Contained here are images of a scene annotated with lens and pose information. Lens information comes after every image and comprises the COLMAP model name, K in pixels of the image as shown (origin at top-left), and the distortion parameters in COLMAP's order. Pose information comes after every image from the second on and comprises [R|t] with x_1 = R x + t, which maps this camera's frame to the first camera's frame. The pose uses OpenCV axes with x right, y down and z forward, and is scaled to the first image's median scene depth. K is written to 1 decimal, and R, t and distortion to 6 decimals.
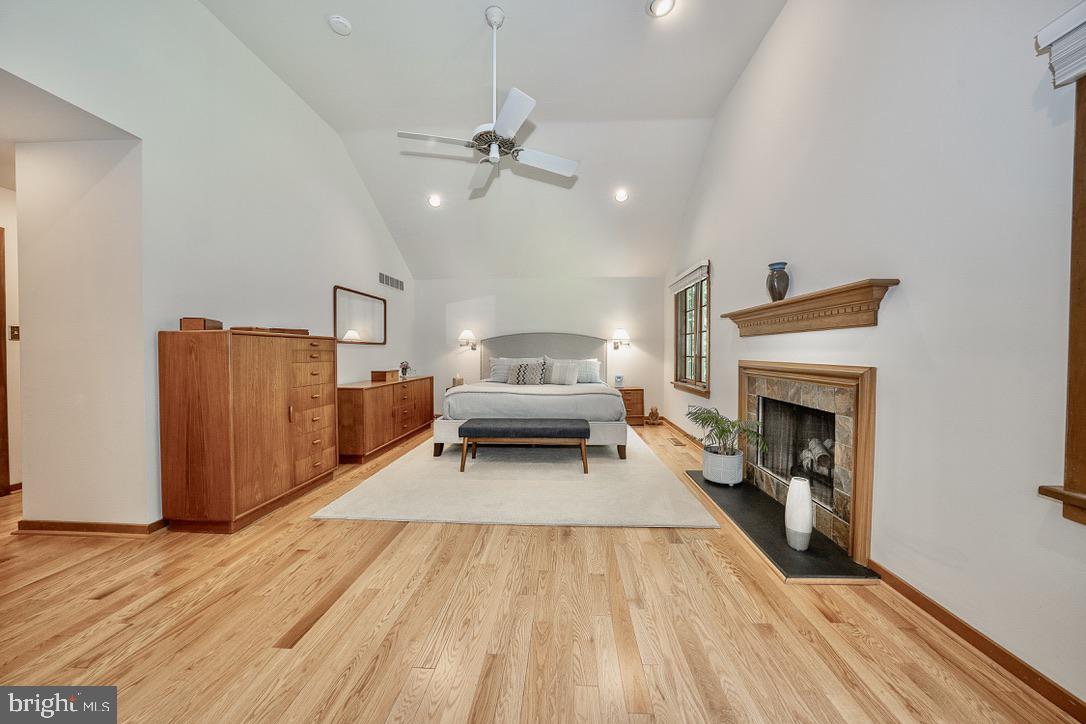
lens RADIAL K [[374.7, 0, 547.2], [0, 374.7, 359.1], [0, 0, 1]] dist [-0.025746, 0.005590]
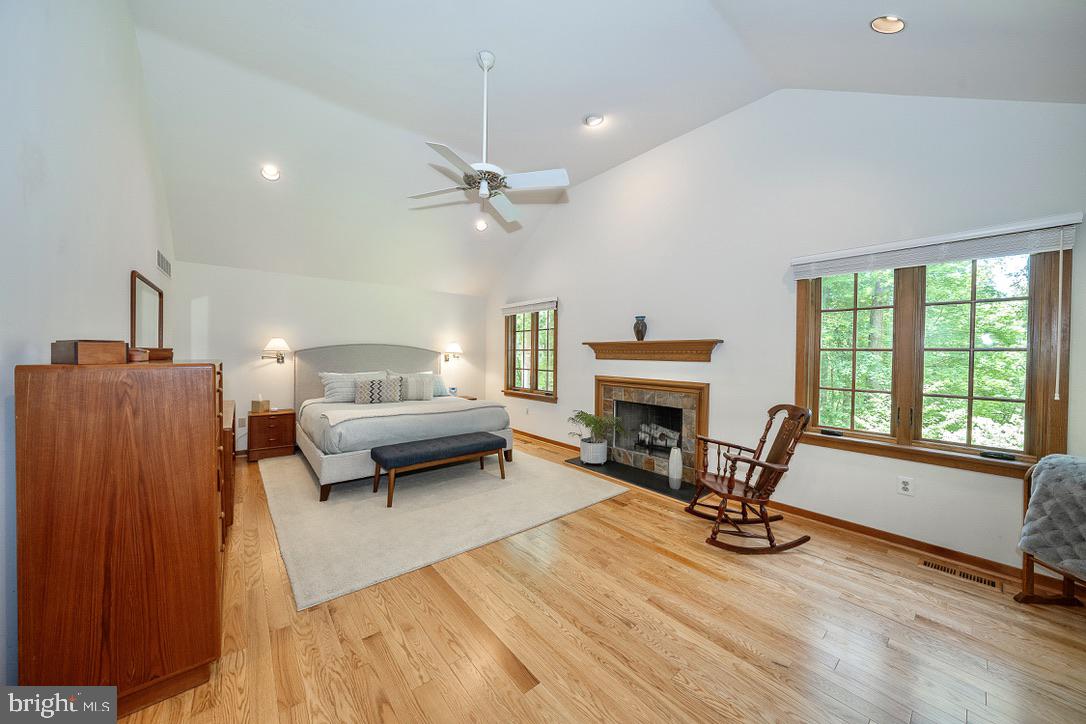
lens RADIAL K [[374.7, 0, 544.0], [0, 374.7, 359.0], [0, 0, 1]] dist [-0.025746, 0.005590]
pose [[0.727561, 0.000095, 0.686043, -0.789303], [0.000433, 1.000000, -0.000598, -0.076674], [-0.686043, 0.000732, 0.727560, 0.123602]]
